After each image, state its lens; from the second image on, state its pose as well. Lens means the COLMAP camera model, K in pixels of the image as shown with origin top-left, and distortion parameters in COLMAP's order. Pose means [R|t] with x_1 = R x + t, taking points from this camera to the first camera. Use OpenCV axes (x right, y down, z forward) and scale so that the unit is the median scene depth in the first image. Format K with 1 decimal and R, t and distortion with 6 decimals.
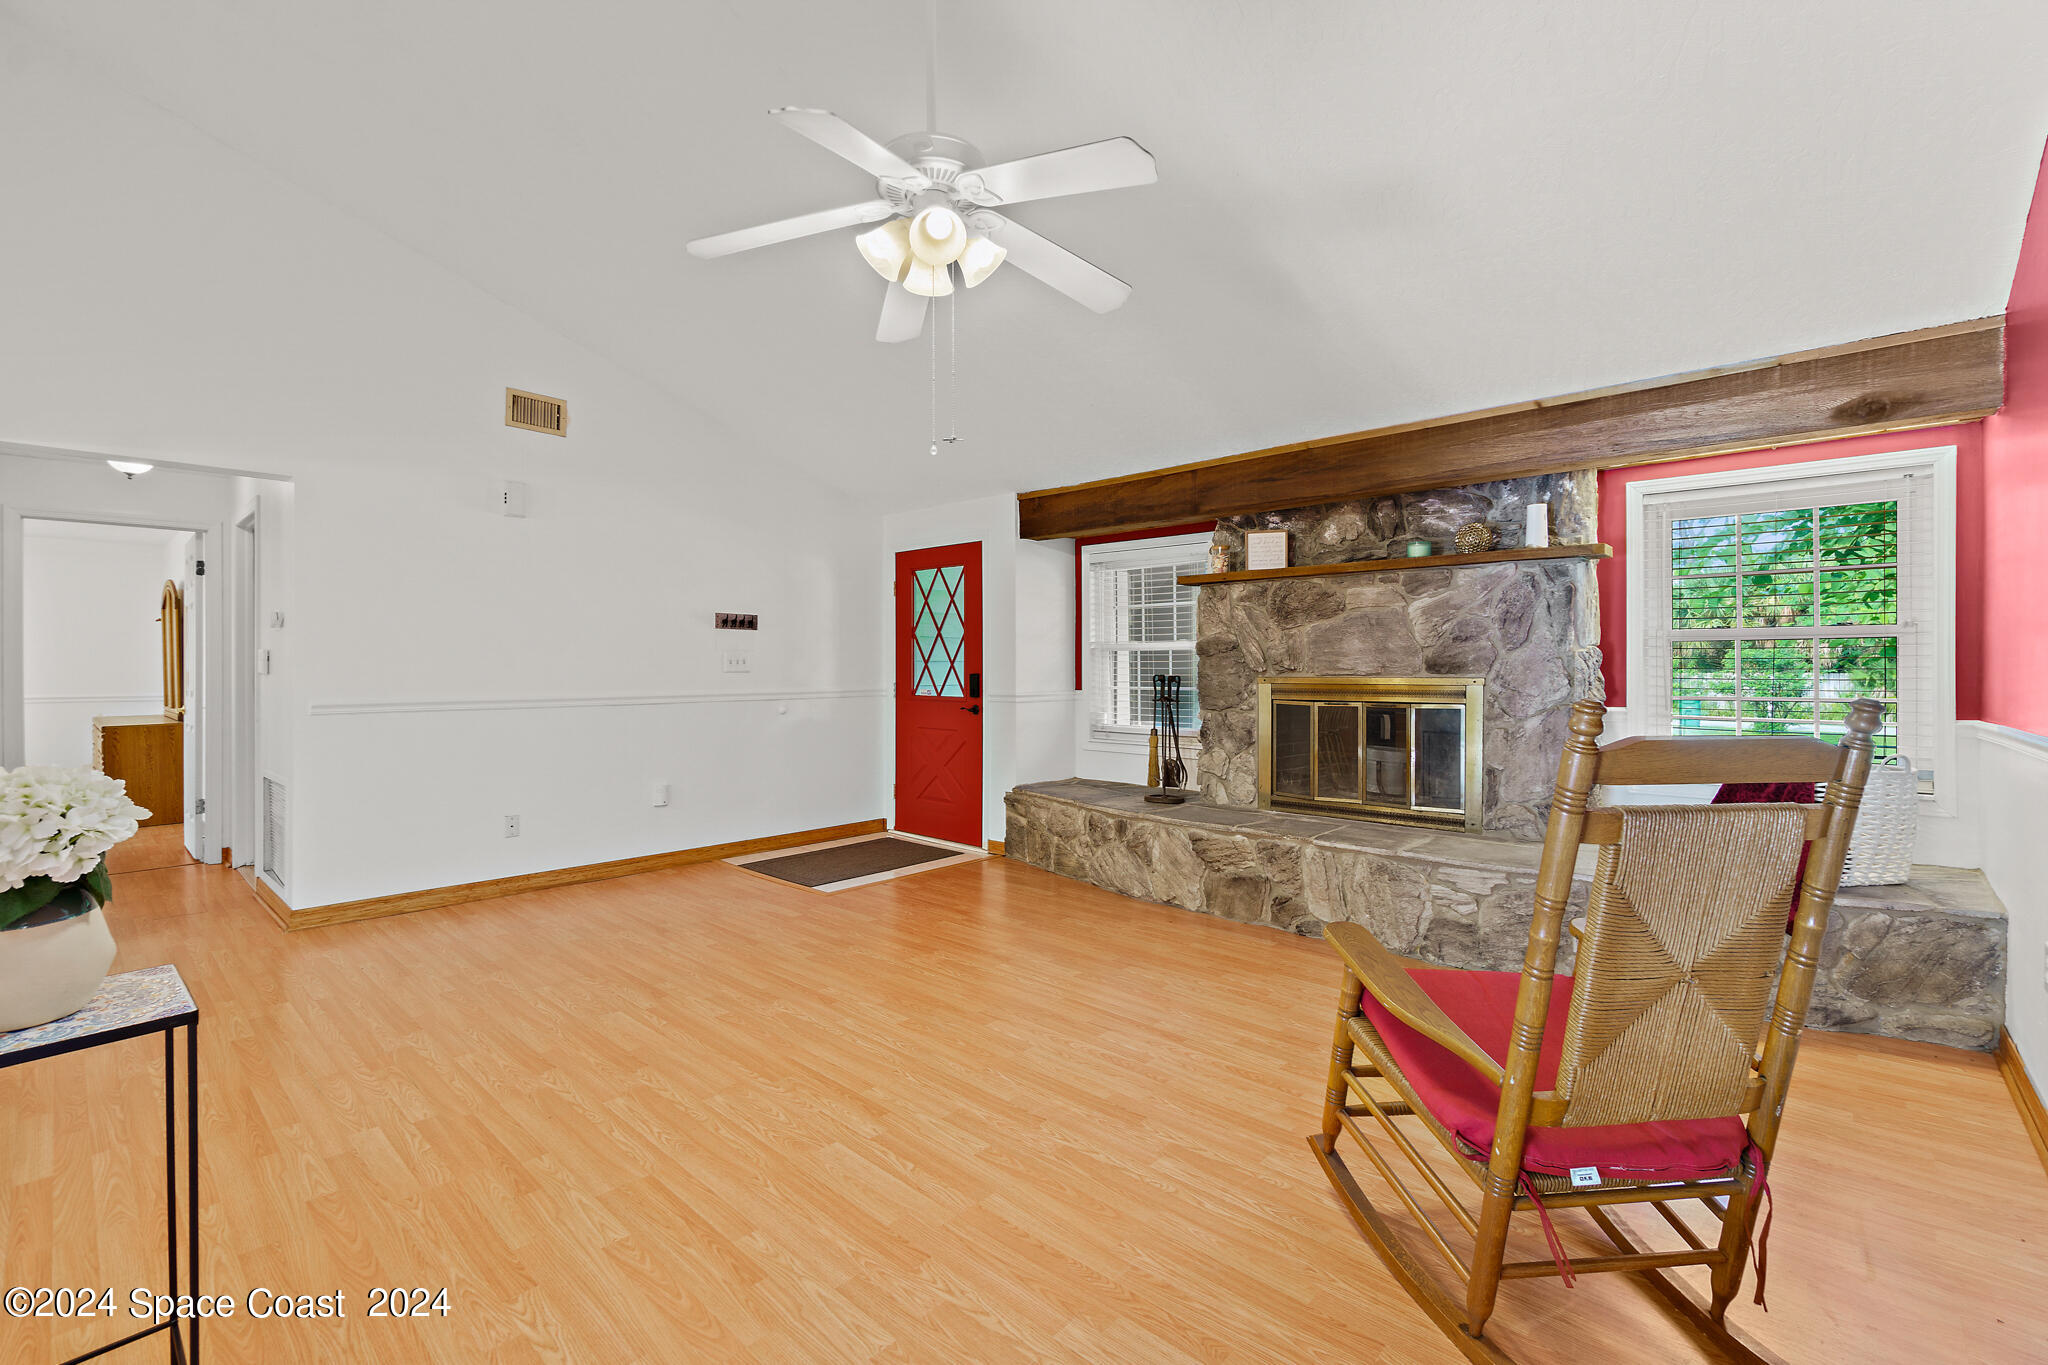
lens RADIAL K [[892.7, 0, 1022.0], [0, 892.7, 664.9], [0, 0, 1]] dist [-0.002493, -0.000342]
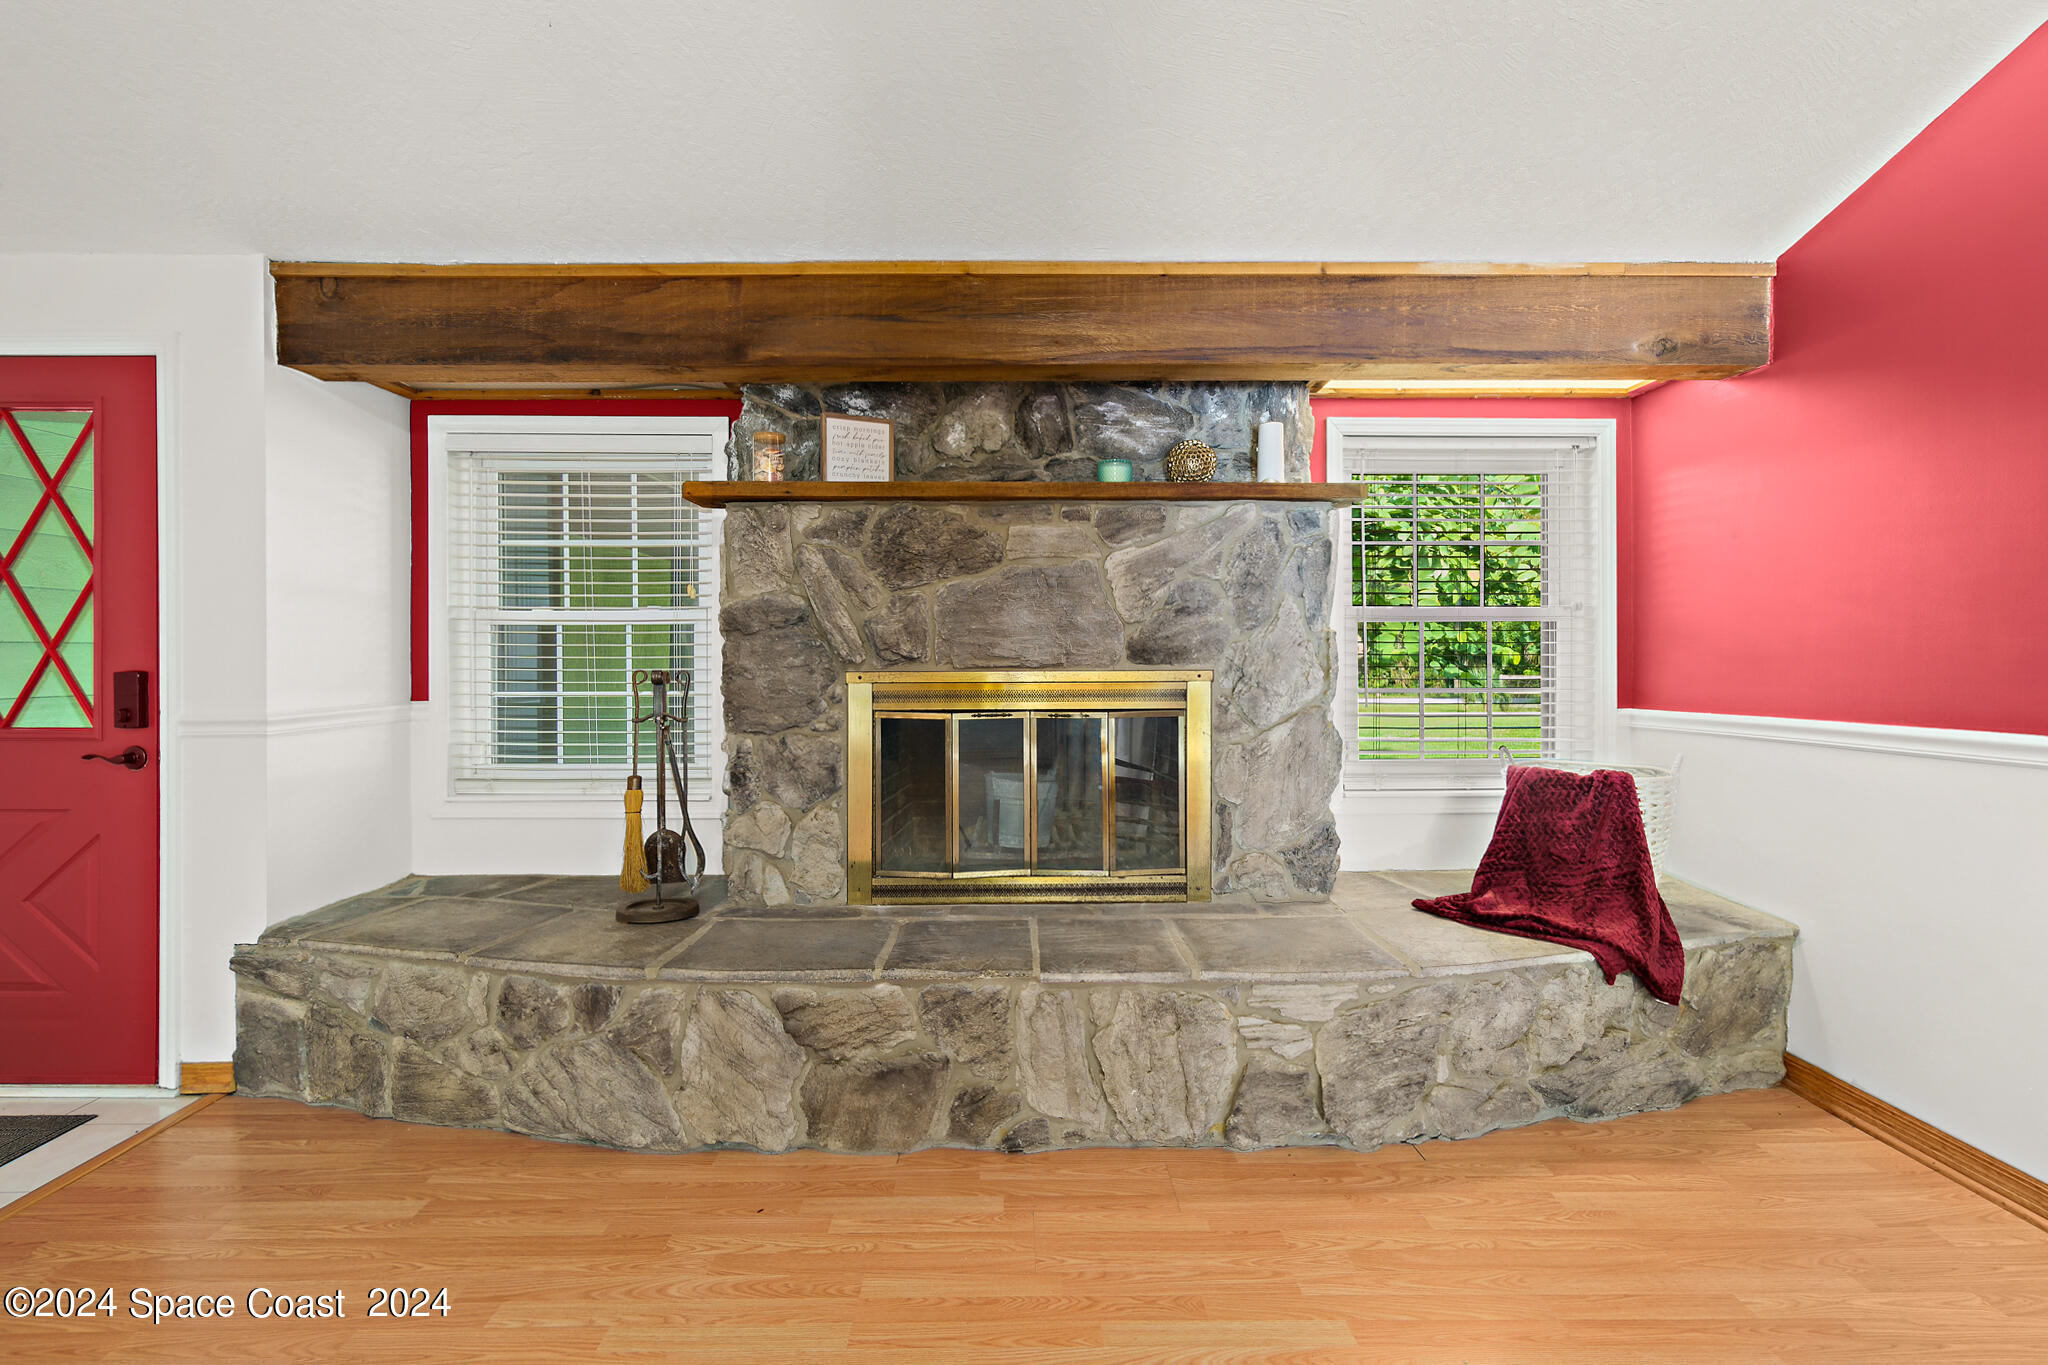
lens RADIAL K [[895.3, 0, 1023.0], [0, 895.3, 652.0], [0, 0, 1]] dist [-0.004059, -0.000396]
pose [[0.727553, -0.001176, 0.686051, -0.045445], [-0.000054, 0.999998, 0.001772, -0.000114], [-0.686052, -0.001327, 0.727551, 0.522235]]
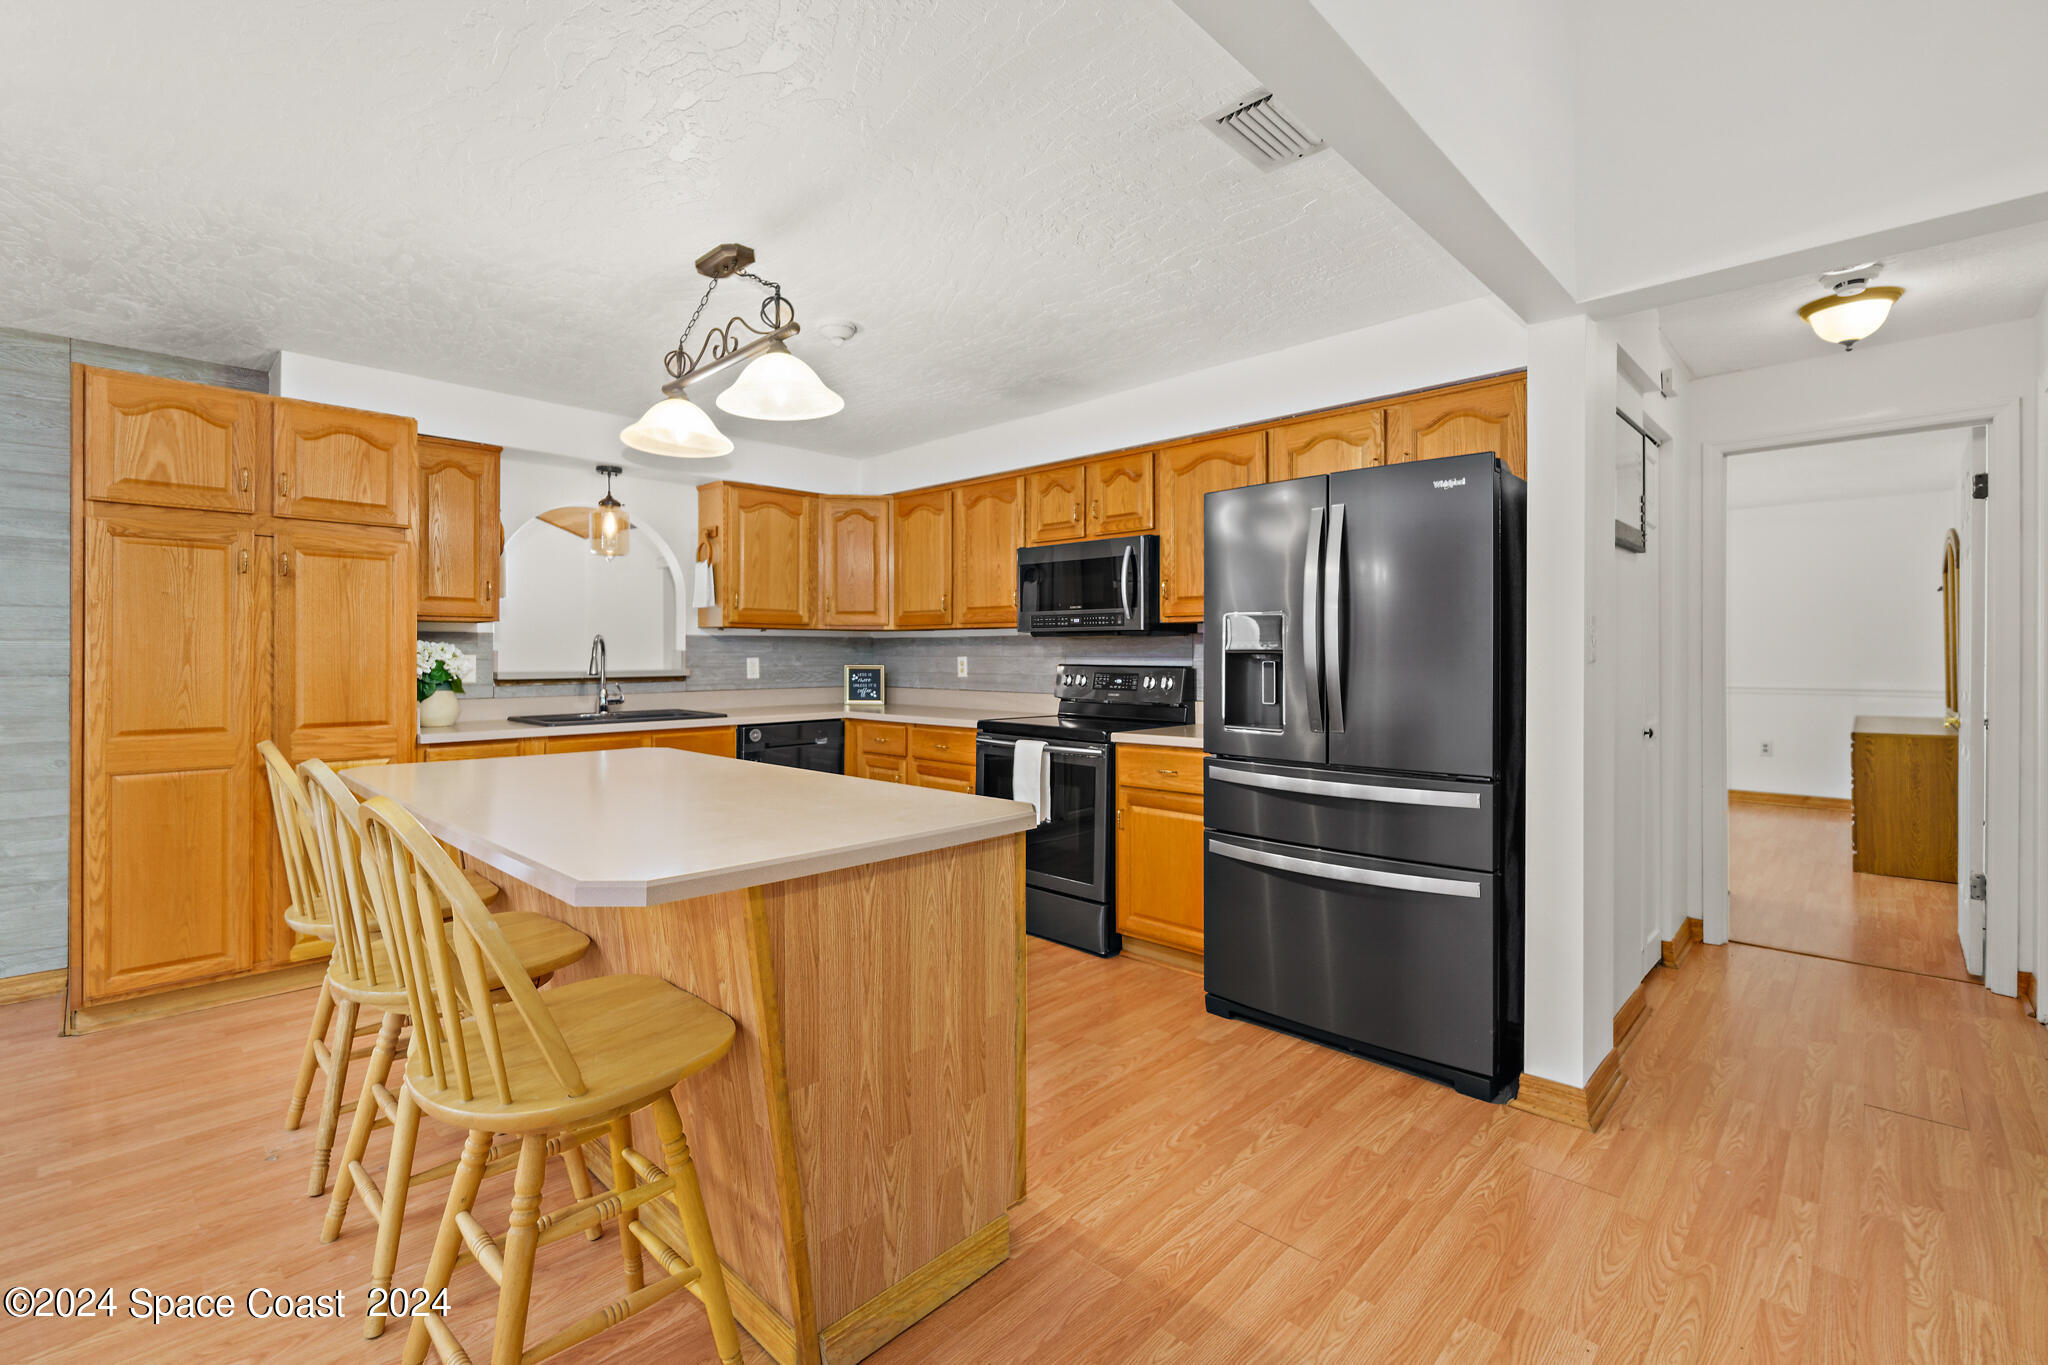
lens RADIAL K [[892.7, 0, 1022.0], [0, 892.7, 664.9], [0, 0, 1]] dist [-0.002493, -0.000342]
pose [[-0.029002, 0.013796, -0.999484, -0.361090], [0.001940, 0.999904, 0.013746, 0.001214], [0.999577, -0.001540, -0.029025, 0.441187]]
